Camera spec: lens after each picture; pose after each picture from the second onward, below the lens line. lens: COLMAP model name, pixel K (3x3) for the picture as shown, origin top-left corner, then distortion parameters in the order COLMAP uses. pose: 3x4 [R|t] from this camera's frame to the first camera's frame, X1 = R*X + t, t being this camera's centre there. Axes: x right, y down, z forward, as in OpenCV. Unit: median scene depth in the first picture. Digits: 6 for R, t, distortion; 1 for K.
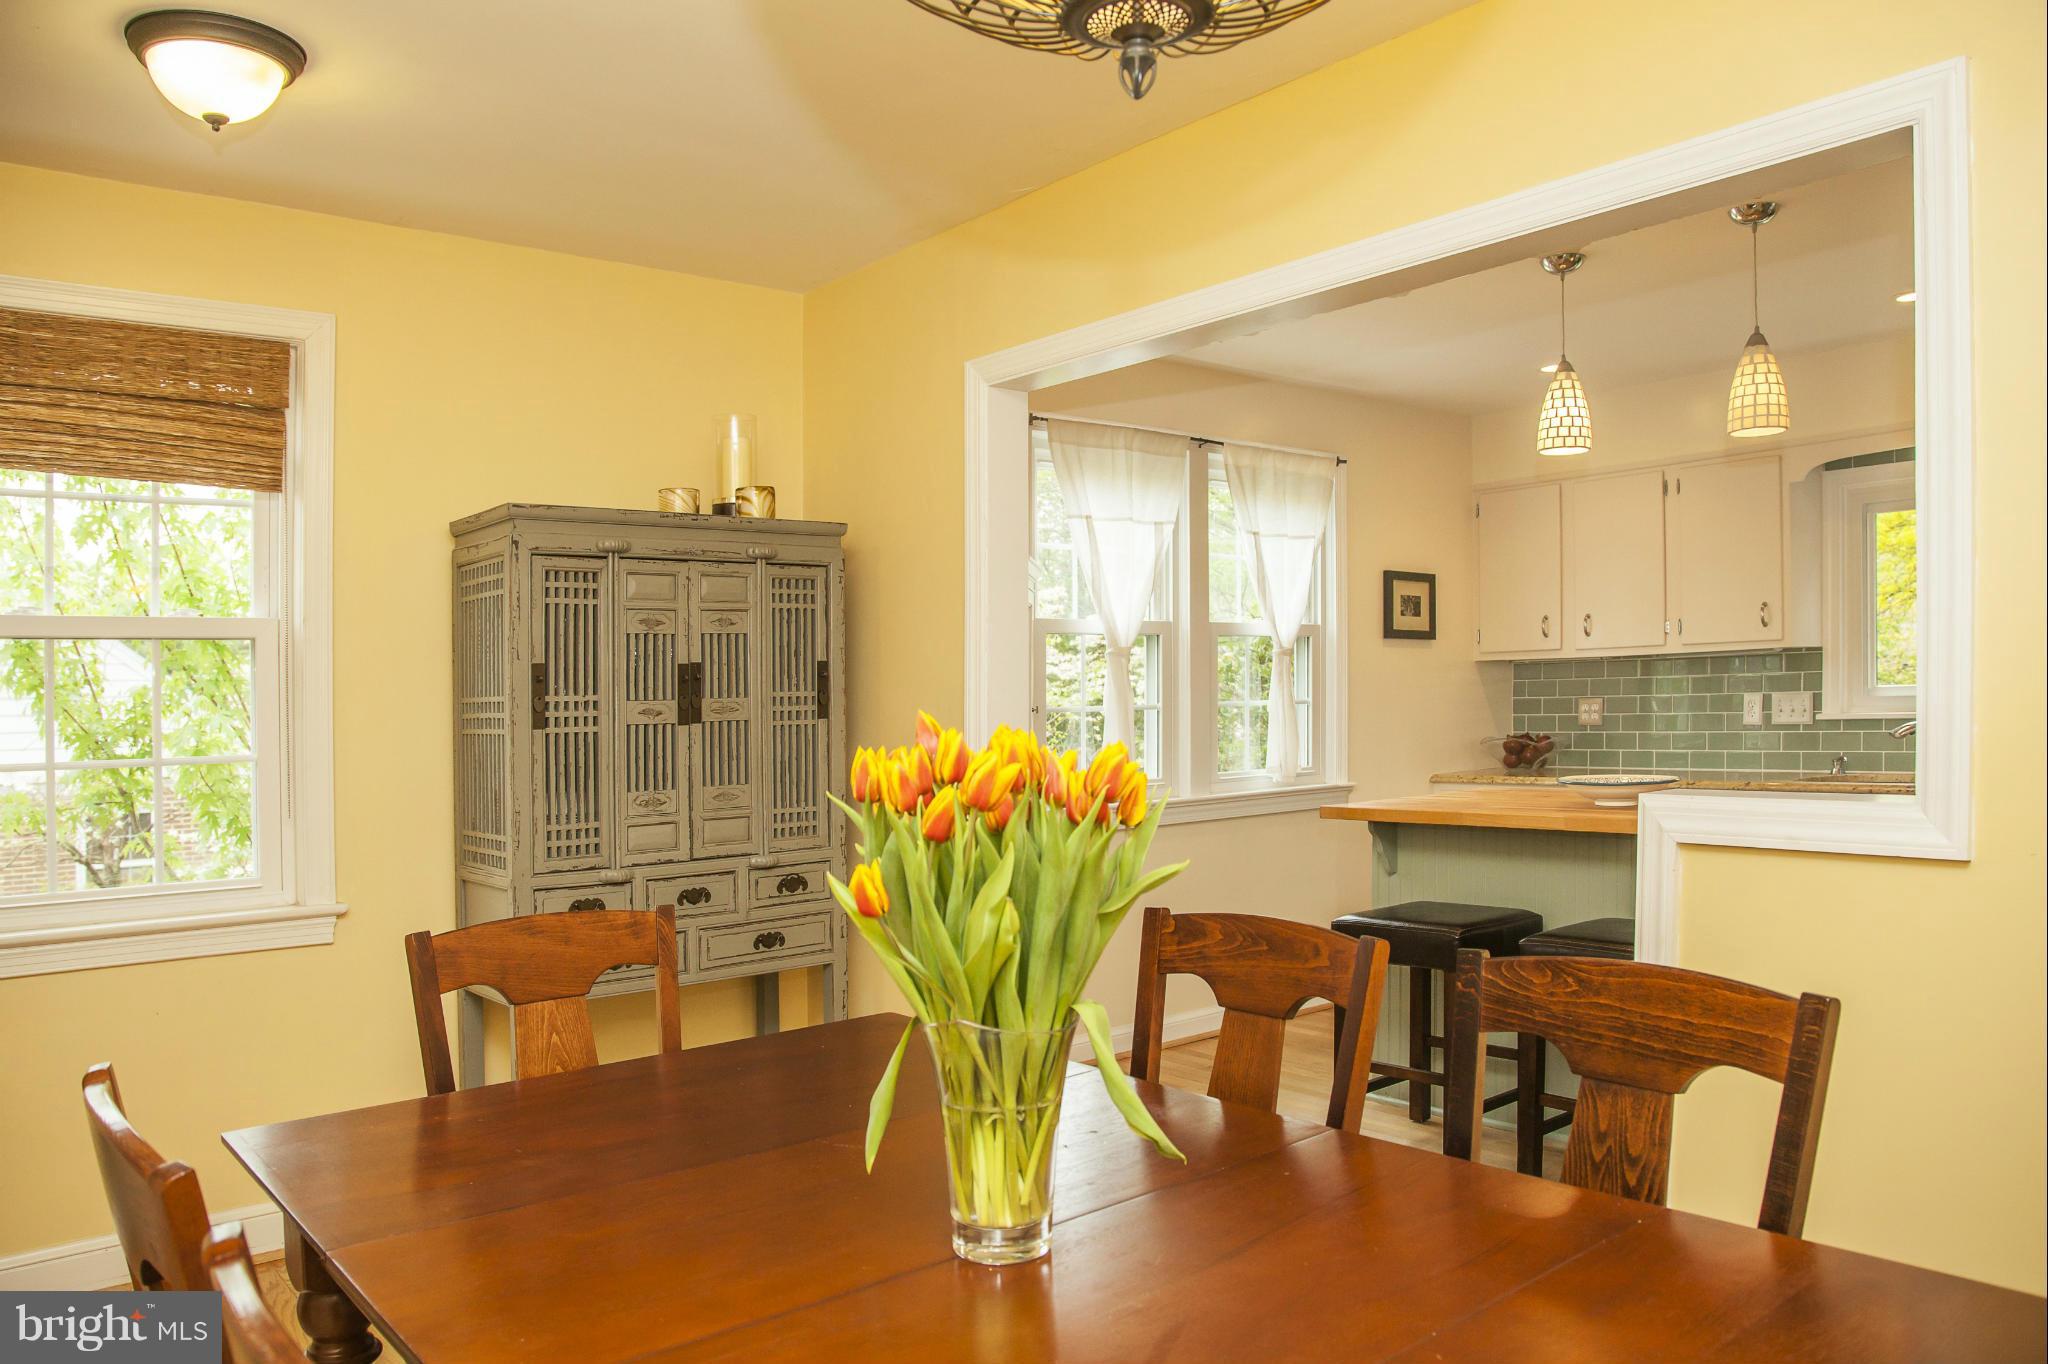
lens RADIAL K [[1410.8, 0, 1035.3], [0, 1410.8, 687.6], [0, 0, 1]] dist [-0.052912, 0.006877]
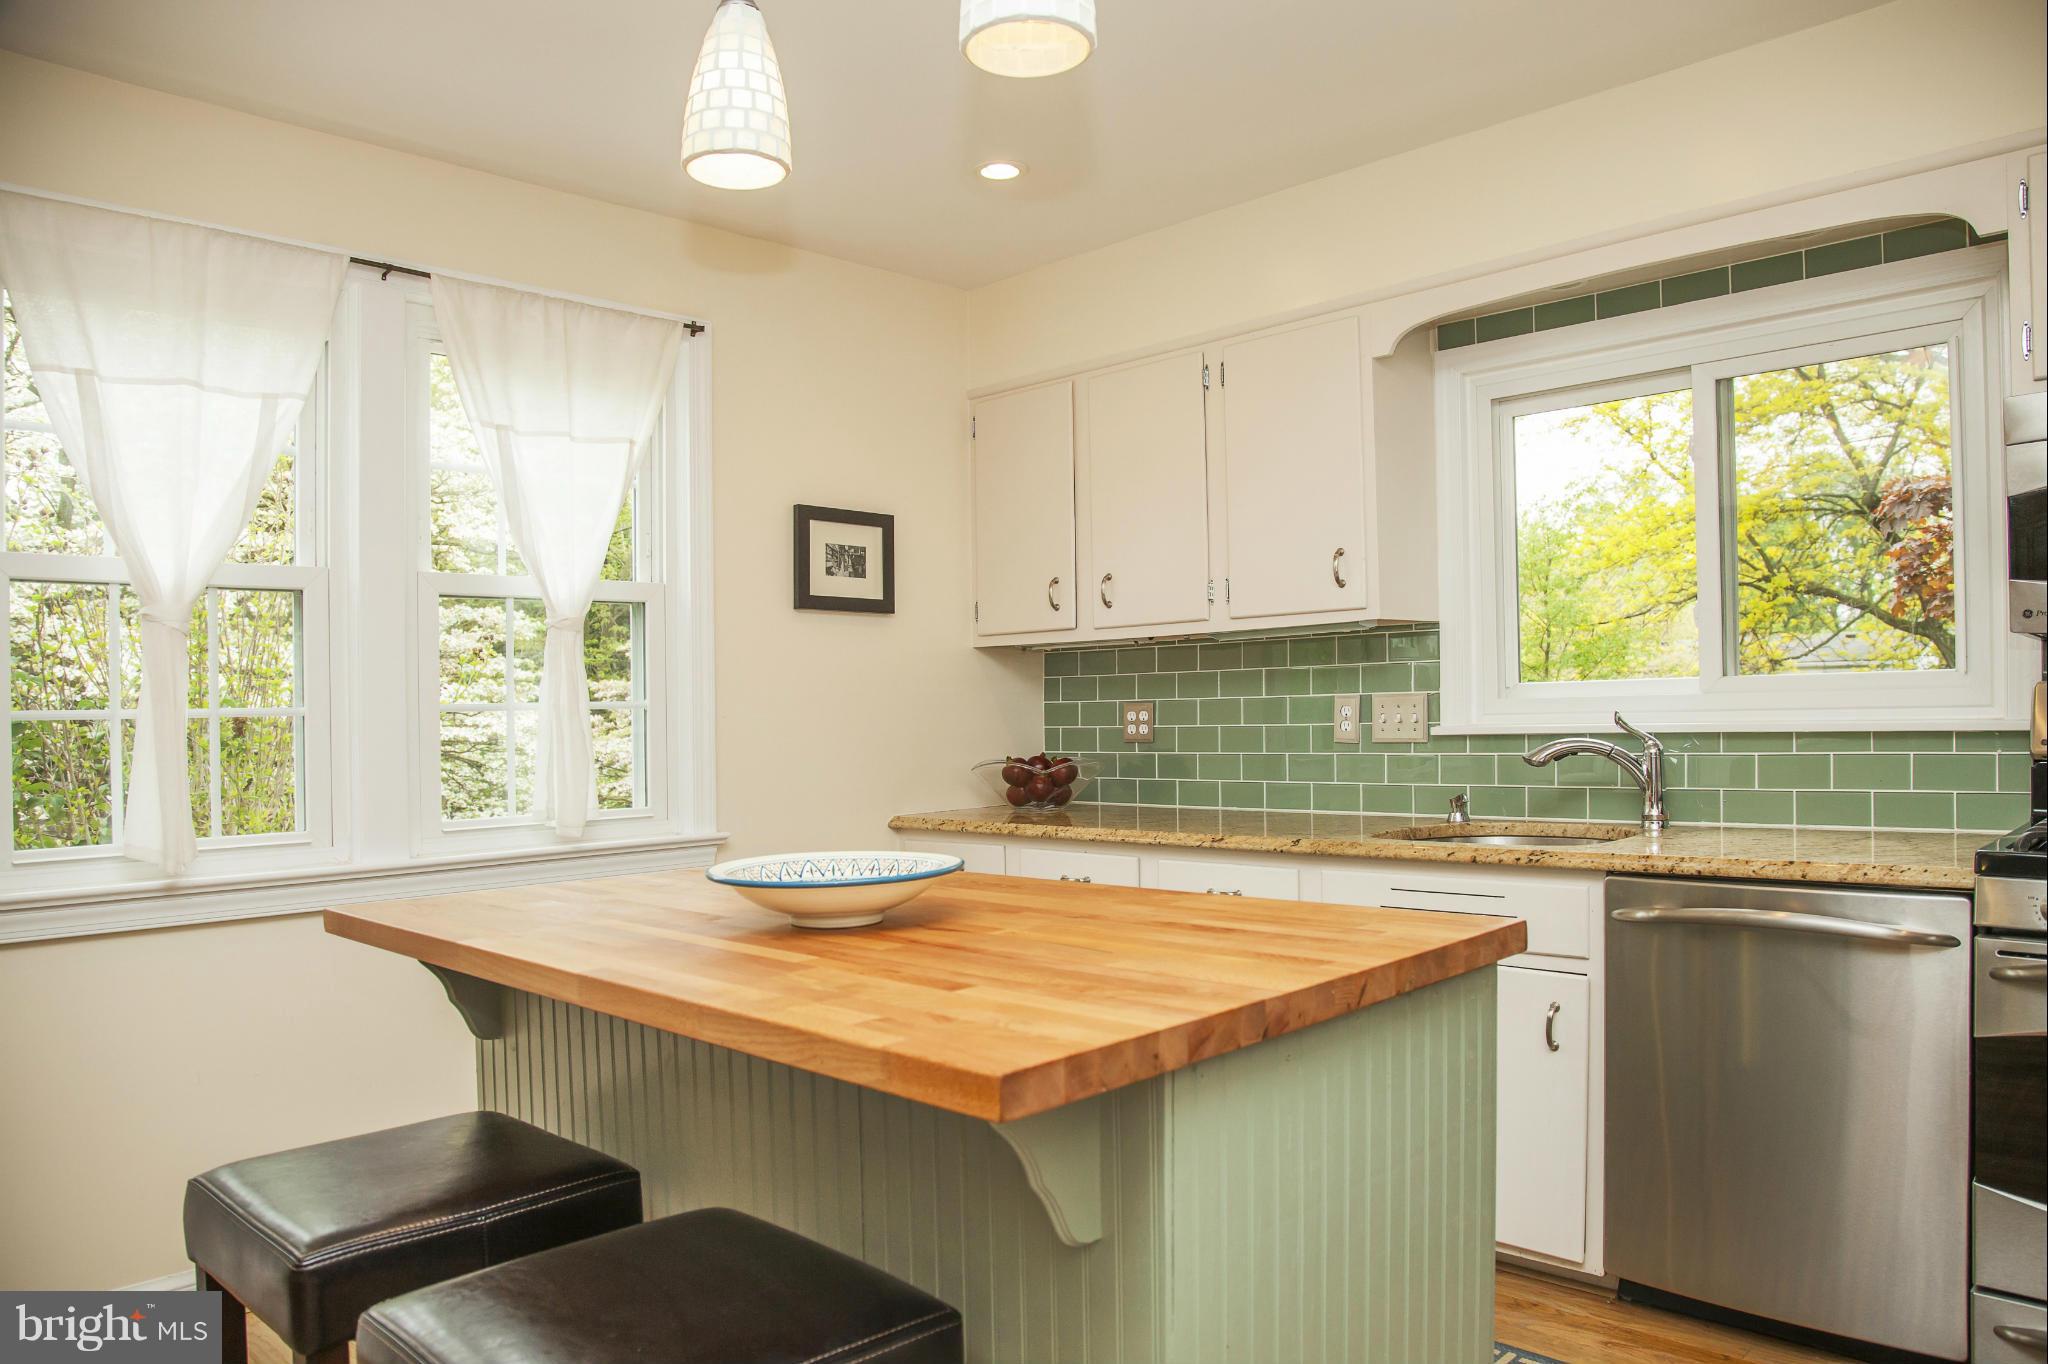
lens RADIAL K [[1410.8, 0, 1022.1], [0, 1410.8, 672.0], [0, 0, 1]] dist [-0.052912, 0.006877]
pose [[0.996749, 0.003160, 0.080512, 0.298502], [-0.001675, 0.999827, -0.018500, 0.005829], [-0.080556, 0.018304, 0.996582, 0.340100]]
